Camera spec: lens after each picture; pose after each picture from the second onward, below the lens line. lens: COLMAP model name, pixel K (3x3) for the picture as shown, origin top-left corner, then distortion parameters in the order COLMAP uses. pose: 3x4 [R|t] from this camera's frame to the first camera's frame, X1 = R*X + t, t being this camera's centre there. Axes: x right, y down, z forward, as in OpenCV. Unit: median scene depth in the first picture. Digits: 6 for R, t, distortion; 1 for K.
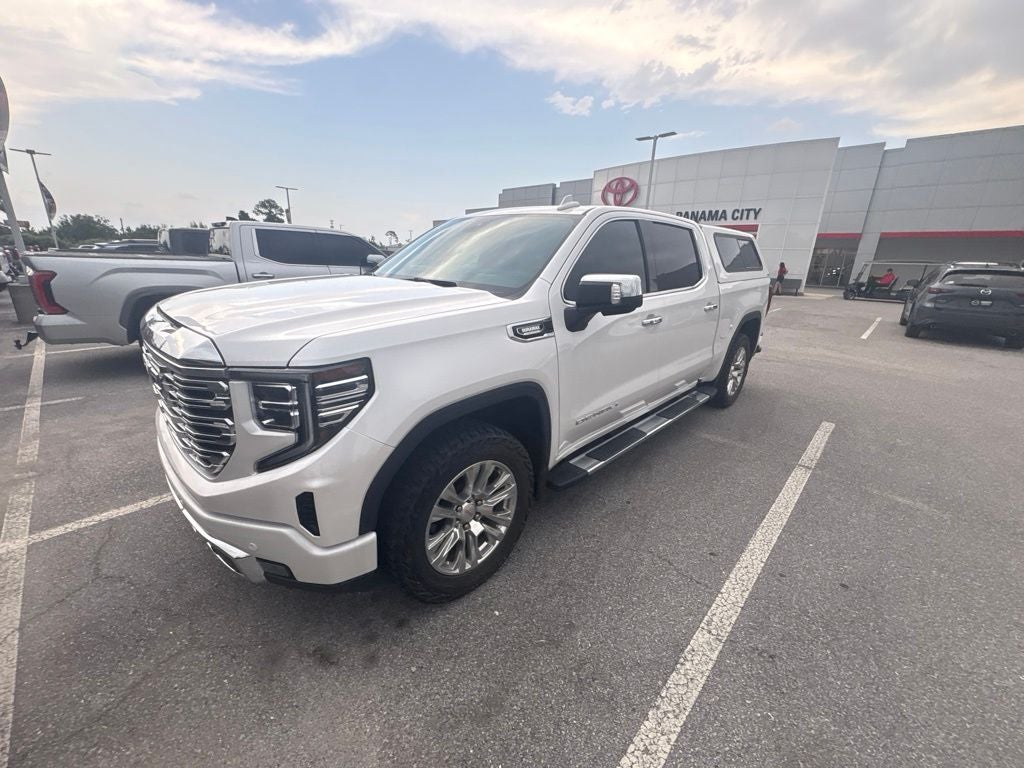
lens RADIAL K [[406.7, 0, 512.0], [0, 406.7, 384.0], [0, 0, 1]] dist [0.000126, 0.000000]
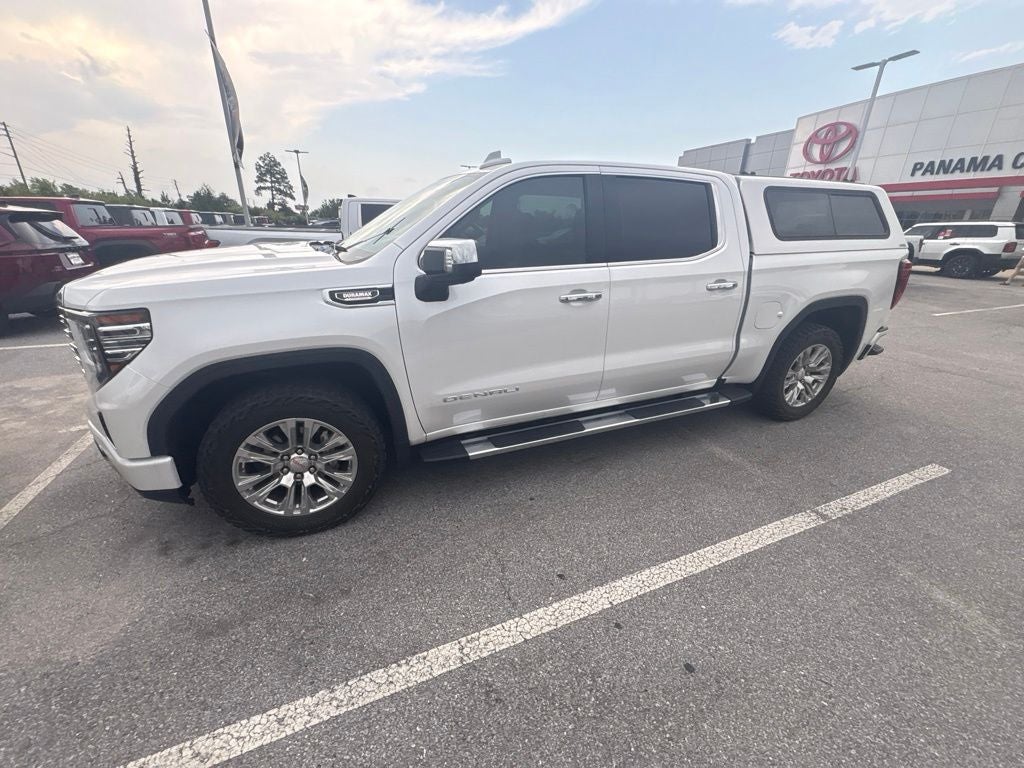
lens RADIAL K [[406.7, 0, 512.0], [0, 406.7, 384.0], [0, 0, 1]] dist [0.000126, 0.000000]
pose [[0.916903, 0.131862, -0.376698, 0.690169], [-0.108993, 0.990696, 0.081496, -0.037446], [0.383939, -0.033667, 0.922744, 0.199198]]
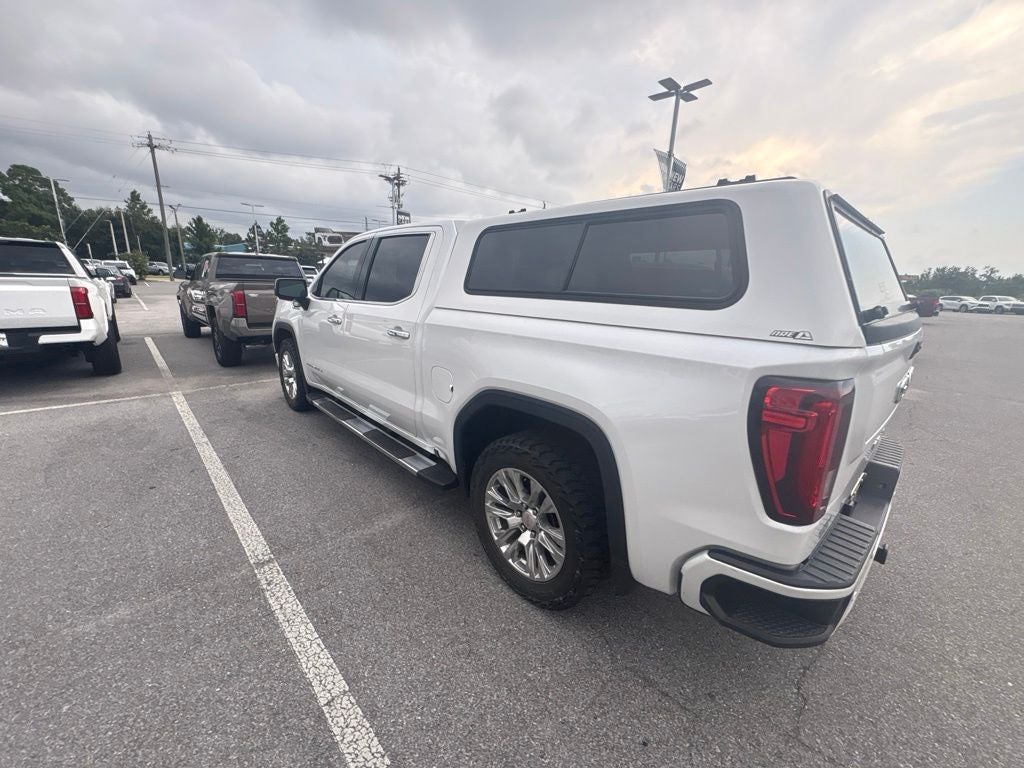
lens RADIAL K [[406.6, 0, 511.2], [0, 406.6, 384.0], [0, 0, 1]] dist [0.000736, -0.000311]
pose [[-0.049368, 0.226844, -0.972679, 1.940944], [-0.327636, 0.916300, 0.230325, -0.544750], [0.943513, 0.330055, 0.029086, 1.907468]]
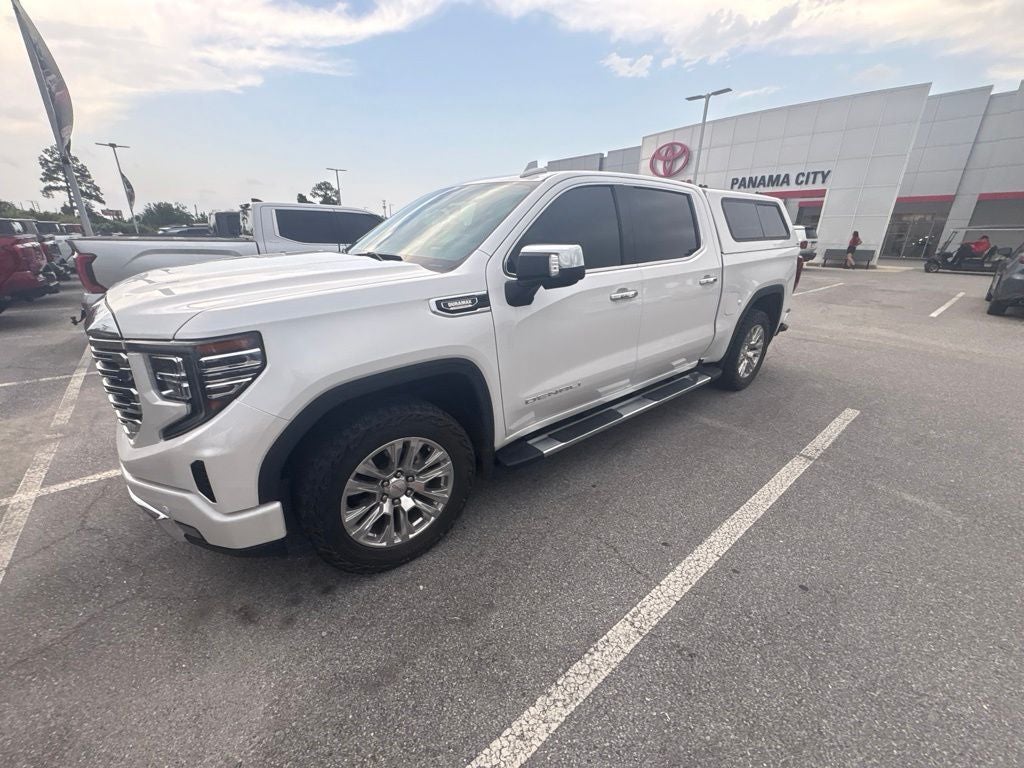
lens RADIAL K [[406.6, 0, 511.2], [0, 406.6, 384.0], [0, 0, 1]] dist [0.000736, -0.000311]
pose [[0.993138, 0.019450, -0.115316, 0.247774], [-0.013440, 0.998522, 0.052667, 0.002573], [0.116170, -0.050756, 0.991932, 0.042738]]
